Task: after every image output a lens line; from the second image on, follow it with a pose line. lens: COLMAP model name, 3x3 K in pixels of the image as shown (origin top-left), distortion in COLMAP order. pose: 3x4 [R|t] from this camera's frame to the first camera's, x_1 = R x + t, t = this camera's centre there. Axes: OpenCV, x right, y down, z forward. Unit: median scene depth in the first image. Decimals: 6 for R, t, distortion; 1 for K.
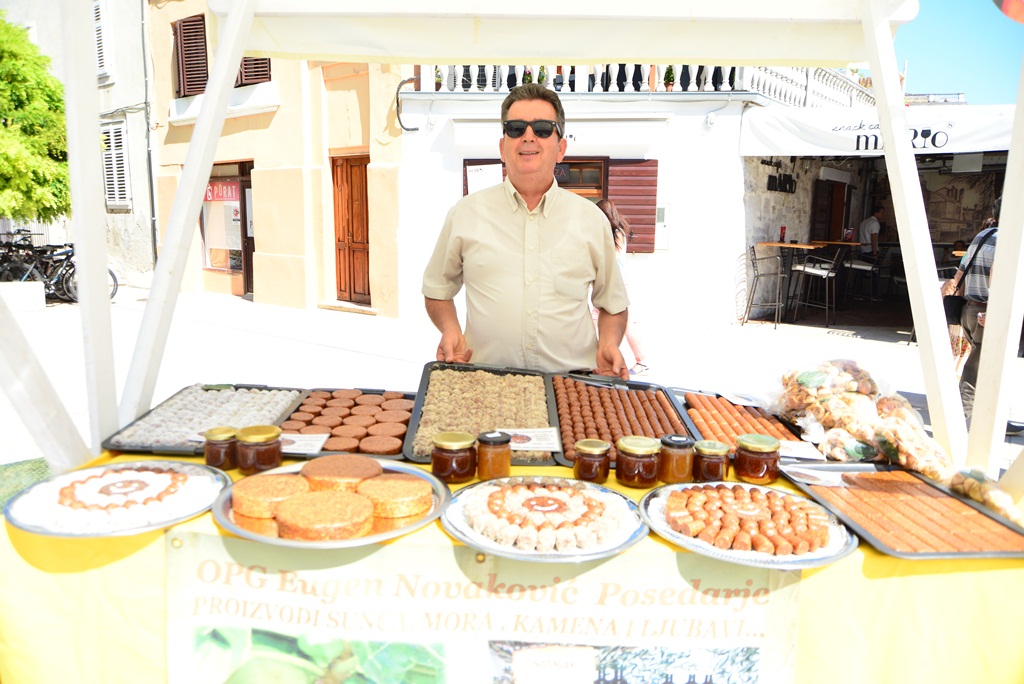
lens RADIAL K [[670.0, 0, 512.0], [0, 670.0, 342.0], [0, 0, 1]] dist [-0.029320, 0.015966]
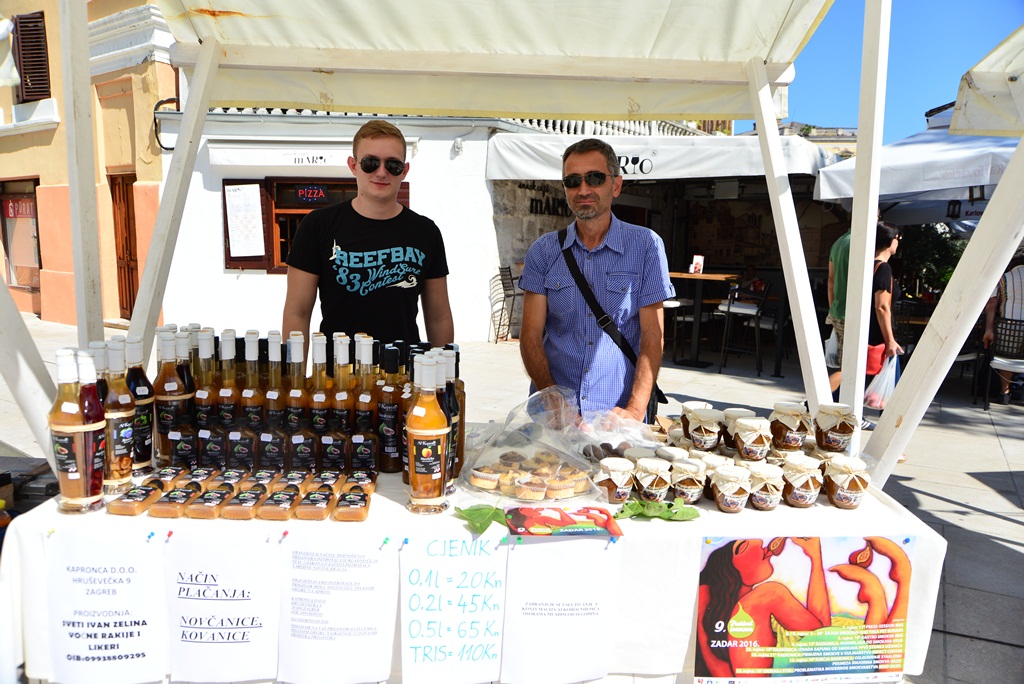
lens RADIAL K [[670.0, 0, 512.0], [0, 670.0, 342.0], [0, 0, 1]] dist [-0.029320, 0.015966]
pose [[0.997534, 0.002087, 0.070158, 0.289965], [0.000317, 0.999414, -0.034236, 0.007610], [-0.070188, 0.034174, 0.996948, -0.026076]]
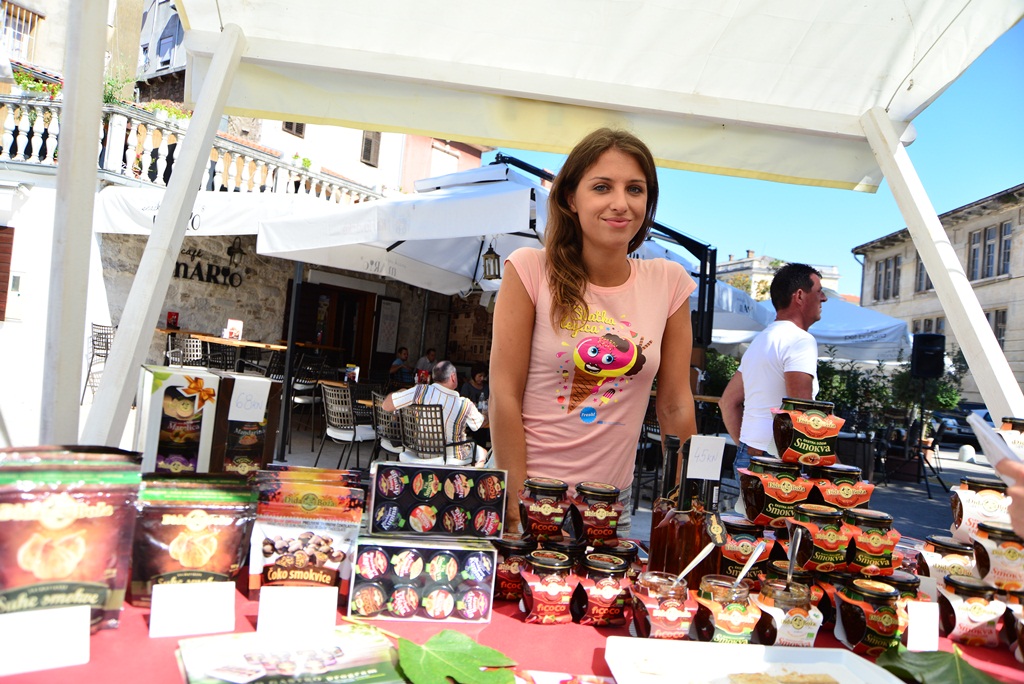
lens RADIAL K [[670.0, 0, 512.0], [0, 670.0, 342.0], [0, 0, 1]] dist [-0.029320, 0.015966]
pose [[0.993928, 0.100055, 0.045792, 0.873323], [-0.088897, 0.975401, -0.201719, 0.020037], [-0.064848, 0.196423, 0.978372, 0.034247]]
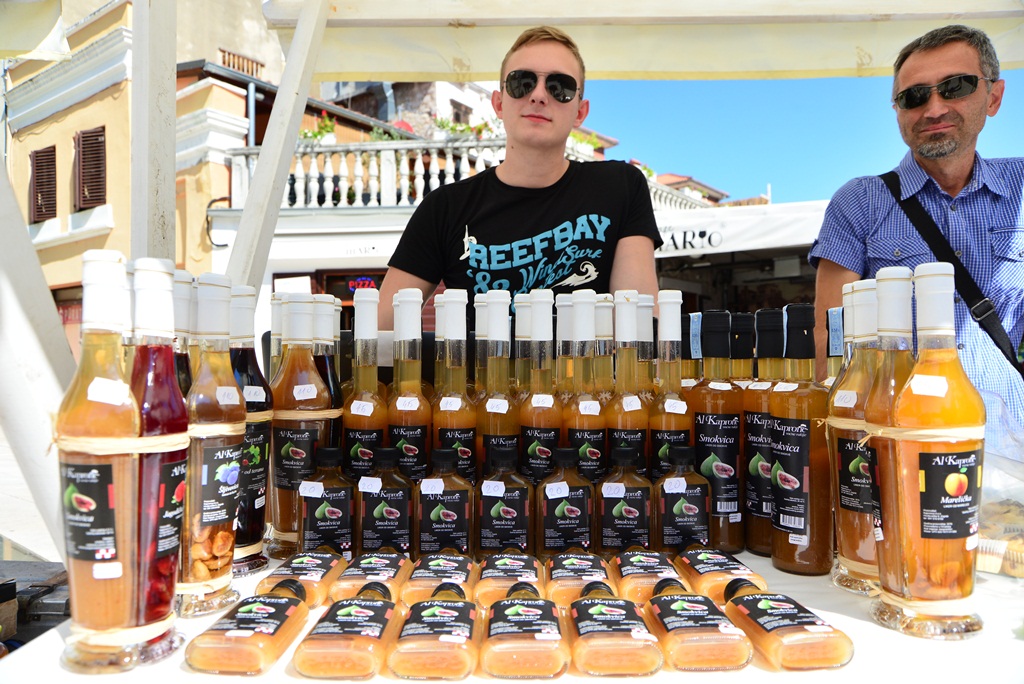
lens RADIAL K [[655.4, 0, 516.9], [0, 655.4, 346.5], [0, 0, 1]] dist [-0.019684, -0.001985]
pose [[0.998936, -0.022756, 0.040102, 0.244306], [0.029782, 0.982395, -0.184427, 0.022239], [-0.035199, 0.185425, 0.982028, 0.055363]]
